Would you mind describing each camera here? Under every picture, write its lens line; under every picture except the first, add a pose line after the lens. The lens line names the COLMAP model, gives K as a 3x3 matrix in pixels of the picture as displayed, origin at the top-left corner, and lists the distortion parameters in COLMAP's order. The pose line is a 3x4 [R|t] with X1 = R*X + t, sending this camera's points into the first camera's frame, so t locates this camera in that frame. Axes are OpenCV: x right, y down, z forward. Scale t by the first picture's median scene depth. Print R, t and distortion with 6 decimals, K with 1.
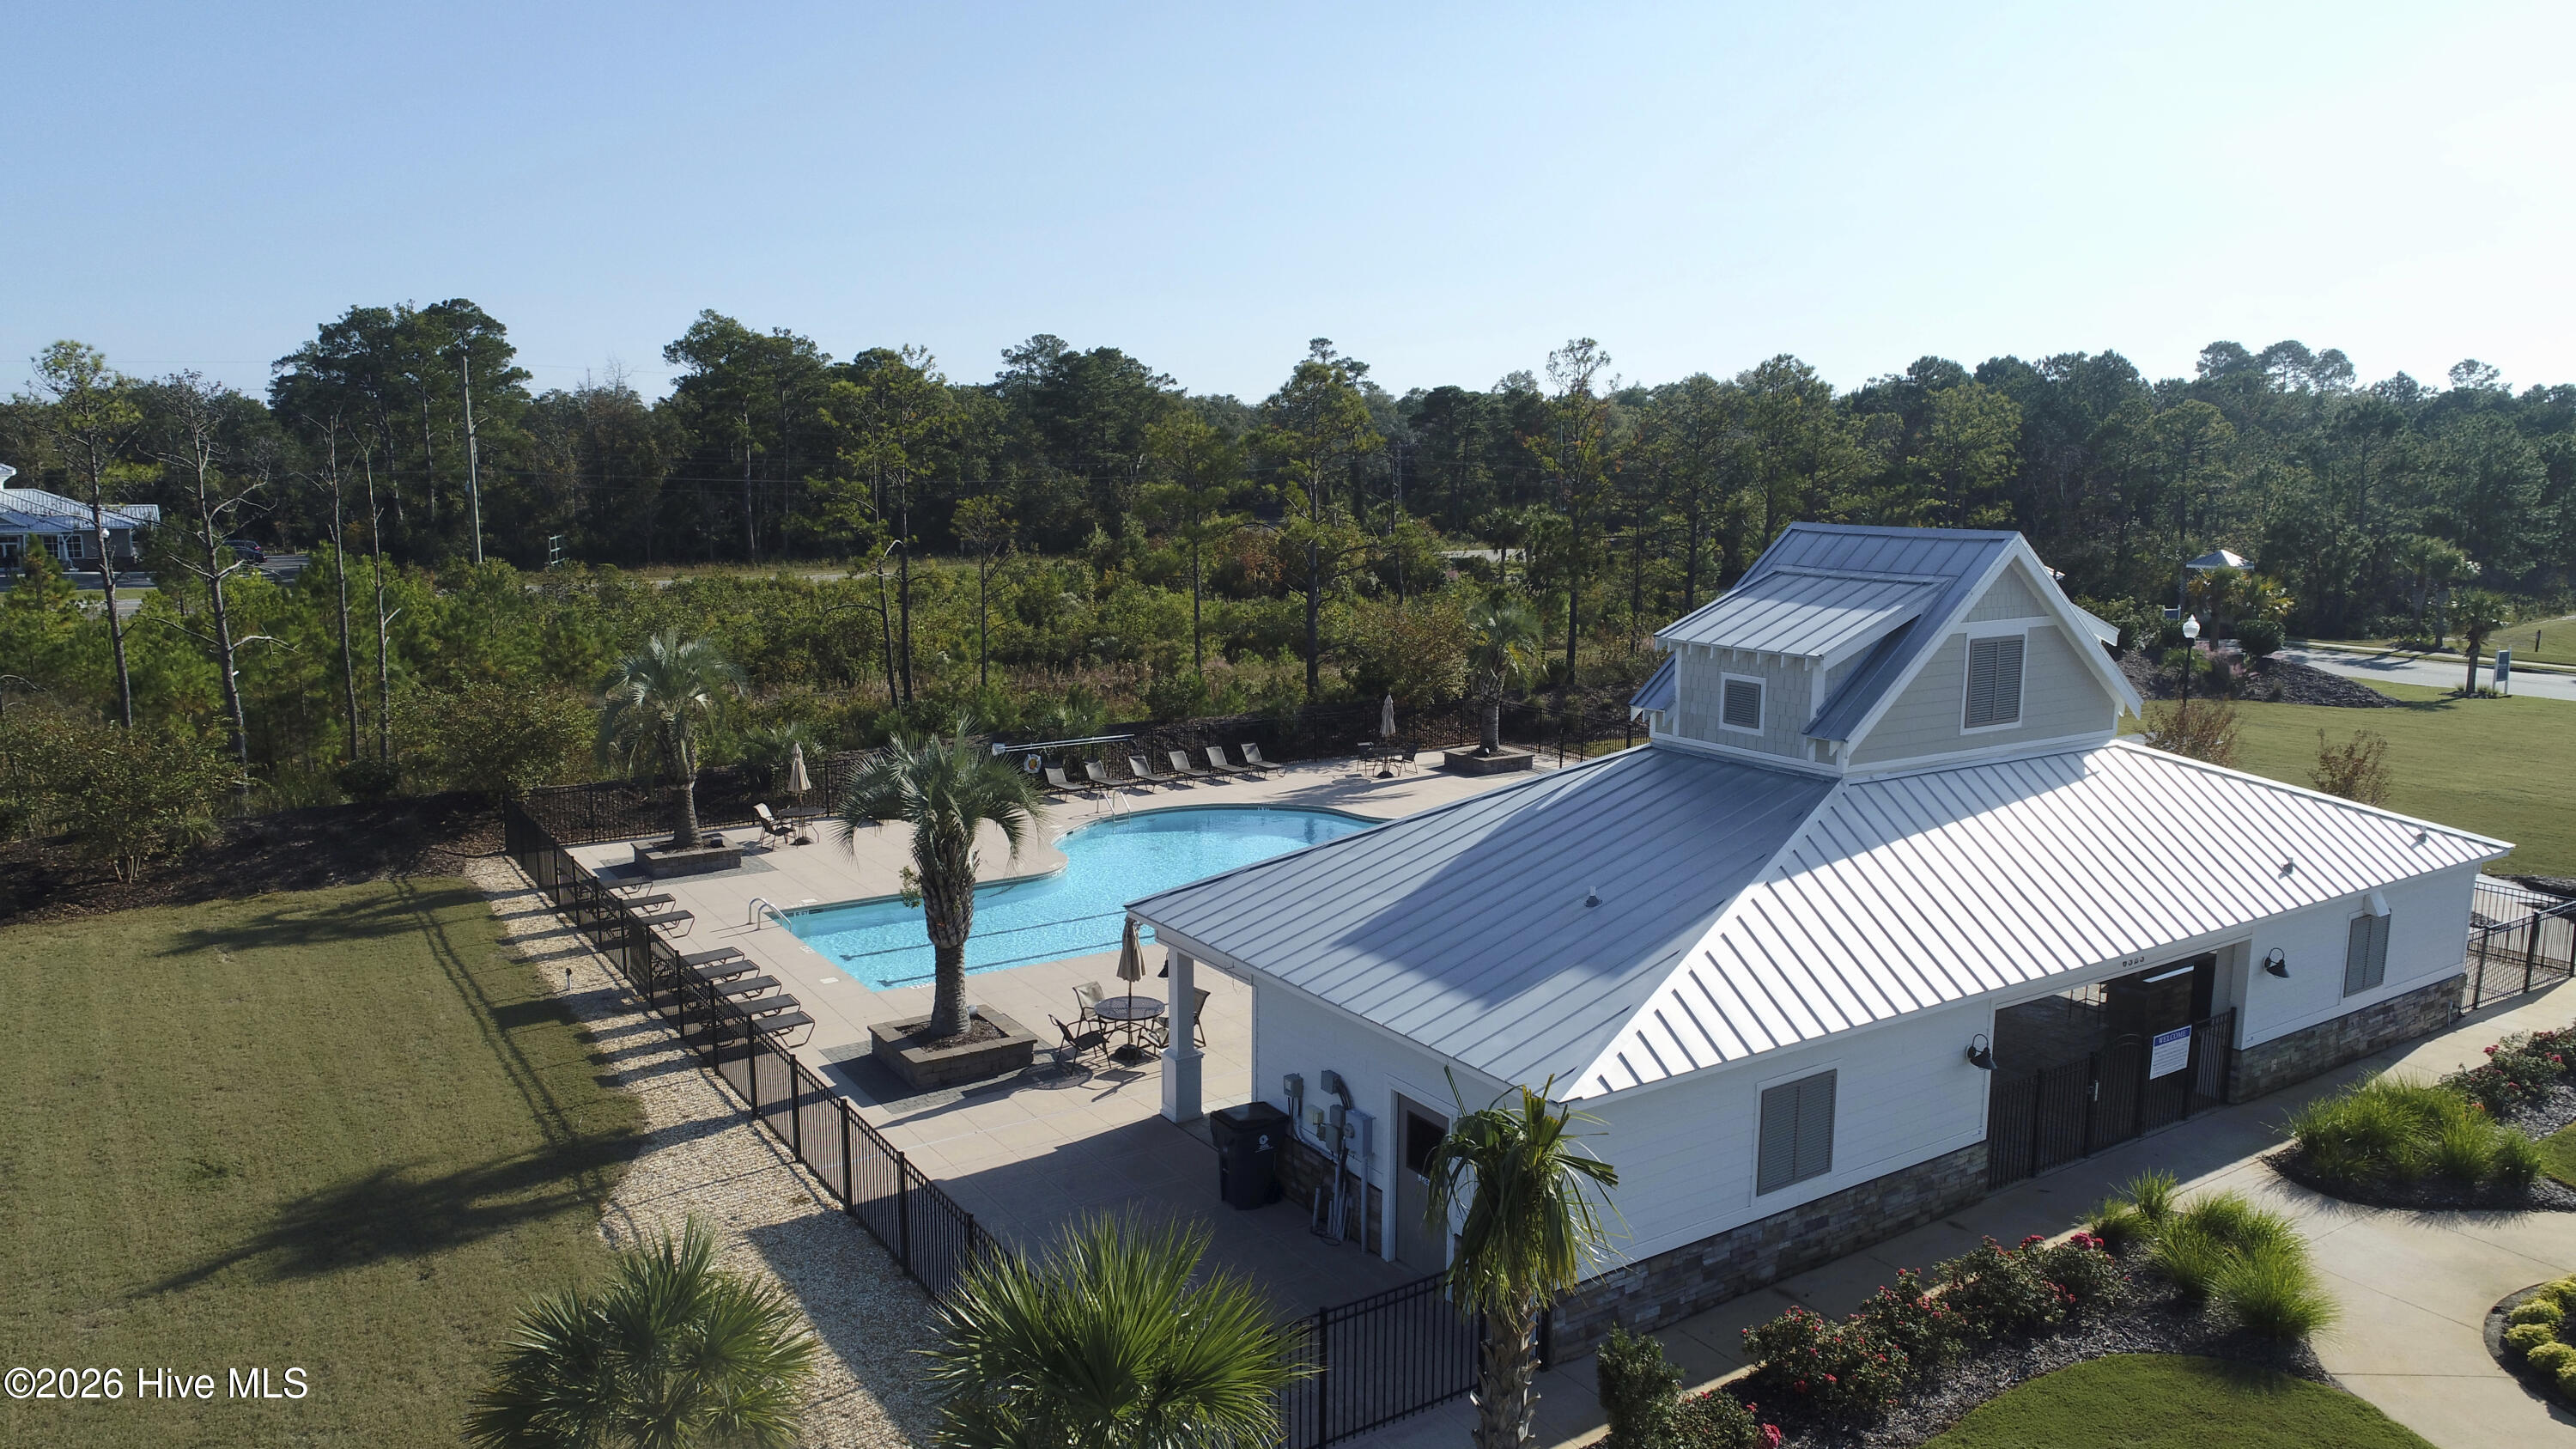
lens RADIAL K [[1725.7, 0, 1288.0], [0, 1725.7, 724.5], [0, 0, 1]] dist [0.000783, -0.000452]
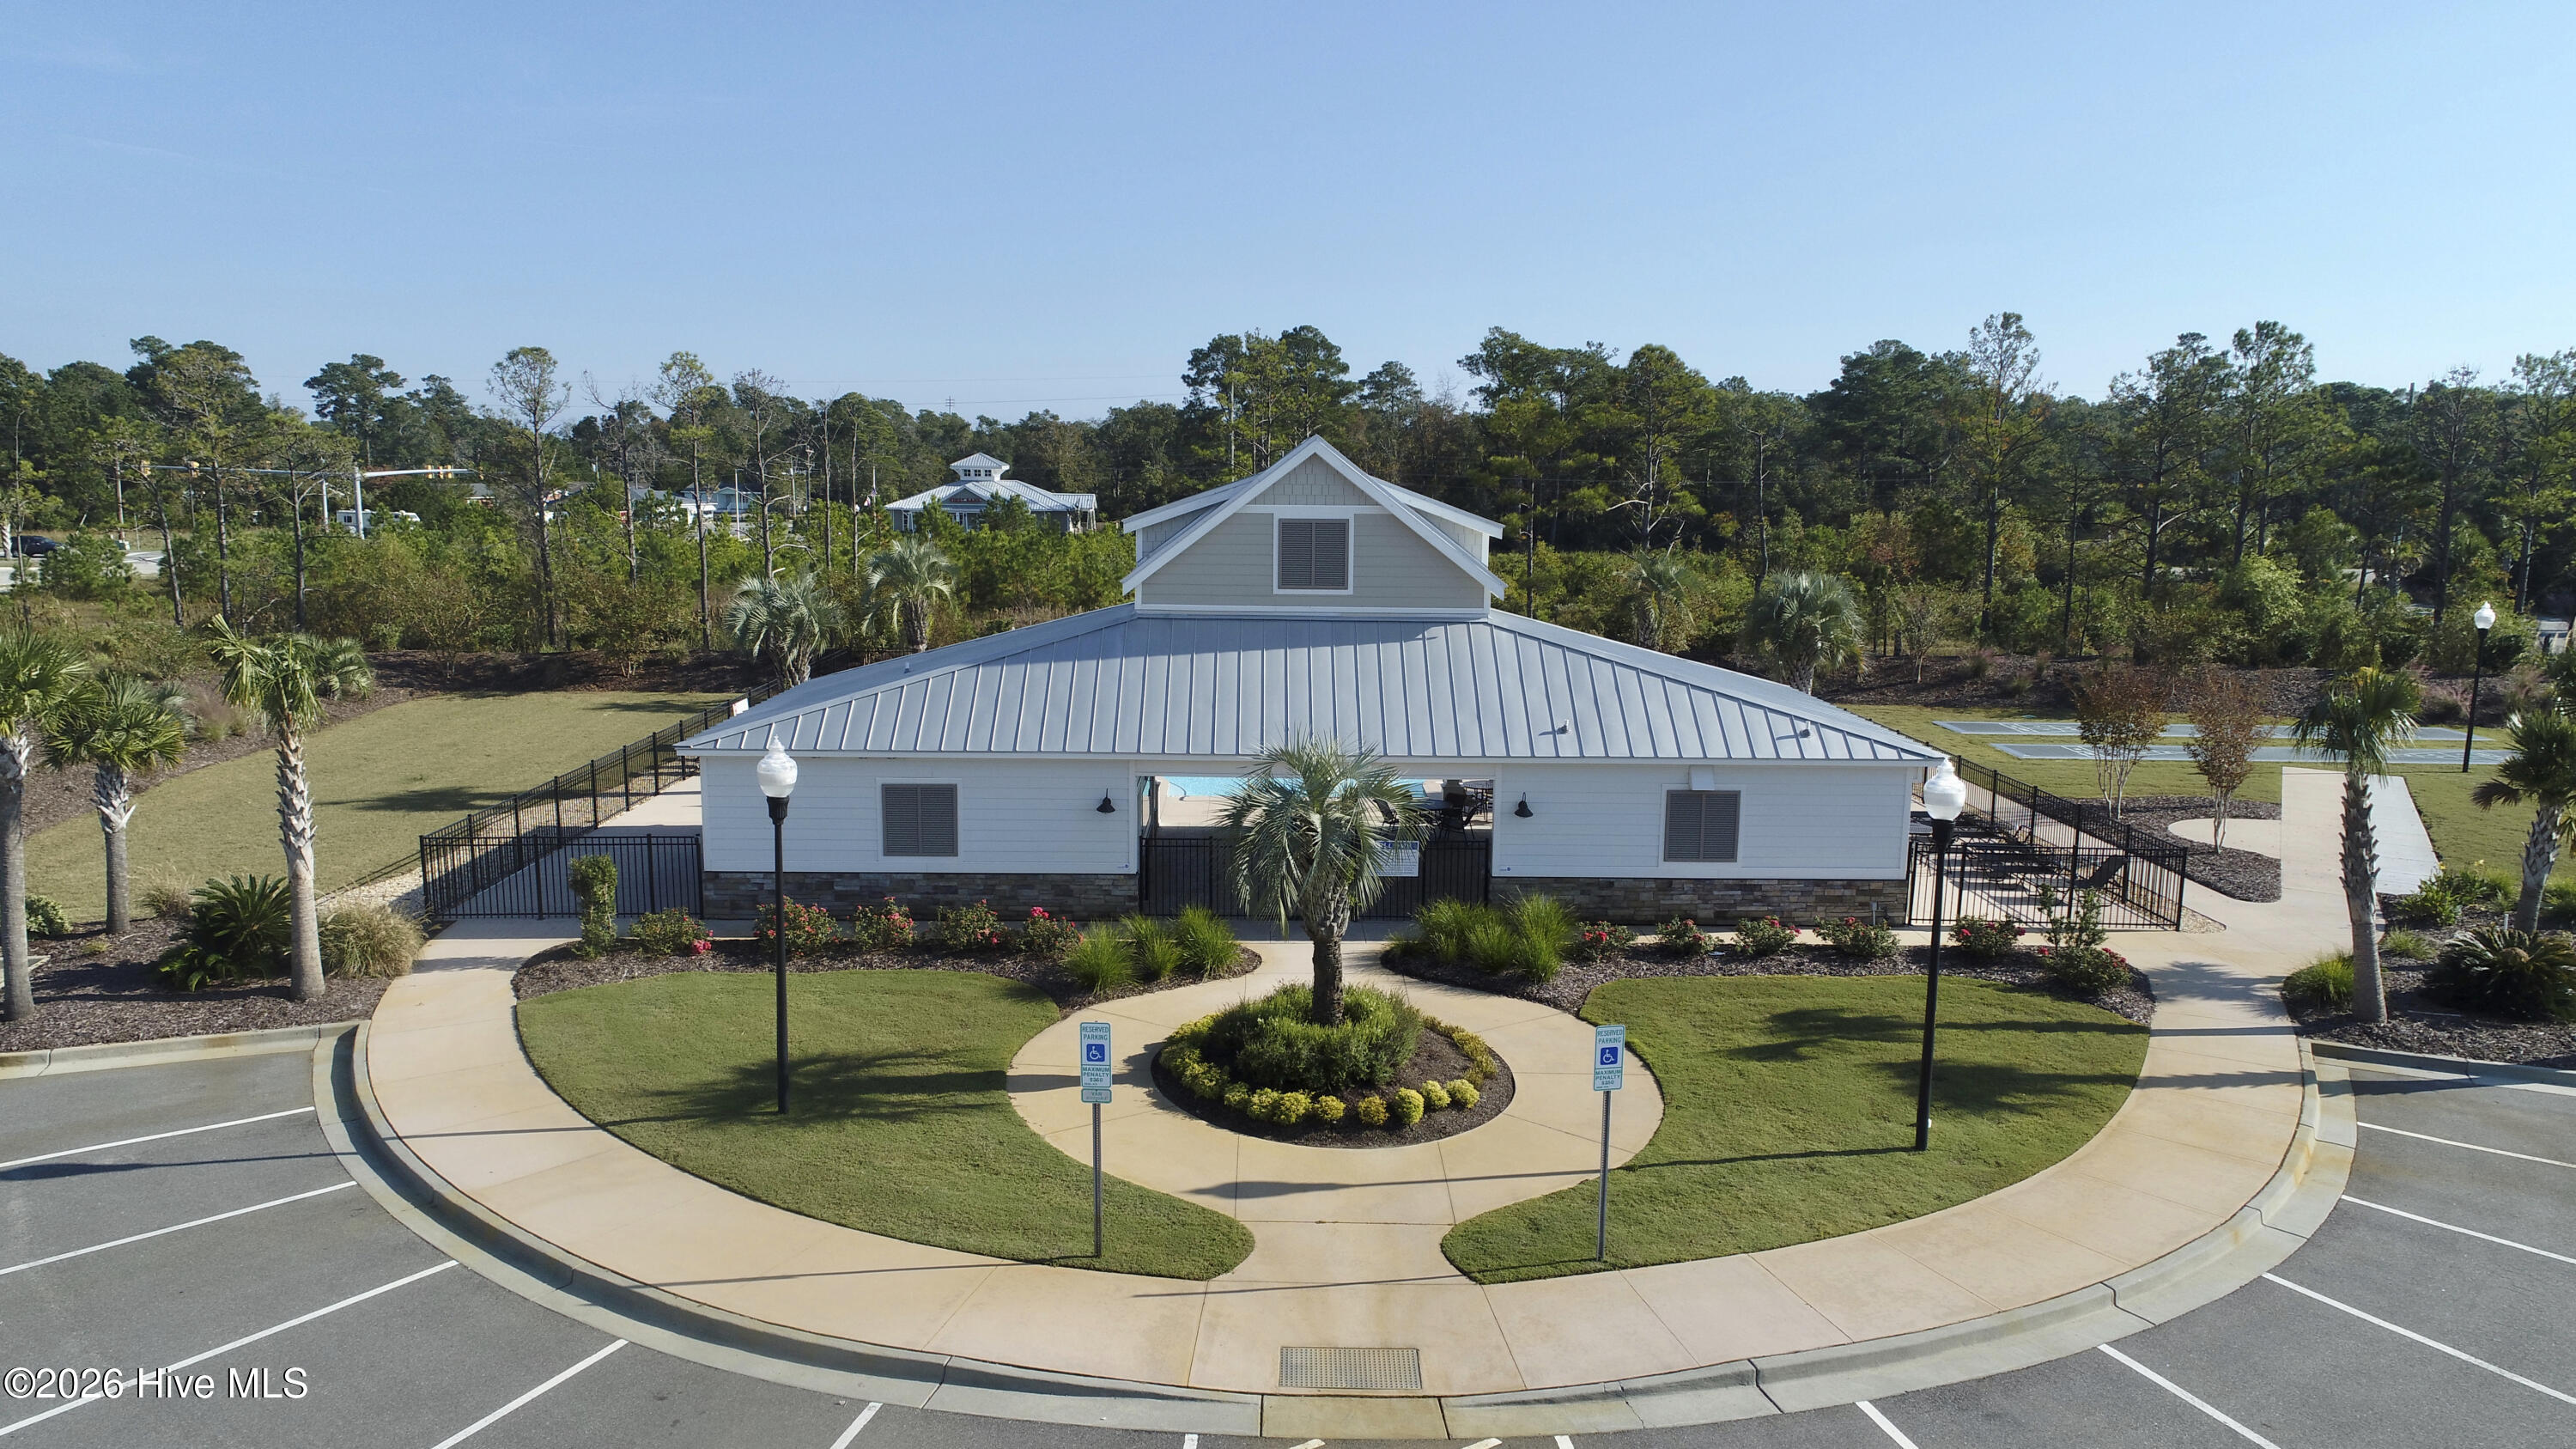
lens RADIAL K [[1725.7, 0, 1288.0], [0, 1725.7, 724.5], [0, 0, 1]] dist [0.000783, -0.000452]
pose [[0.839279, 0.083450, -0.537259, 0.476215], [-0.089683, 0.995864, 0.014584, 0.036388], [0.536254, 0.035943, 0.843291, -0.031124]]
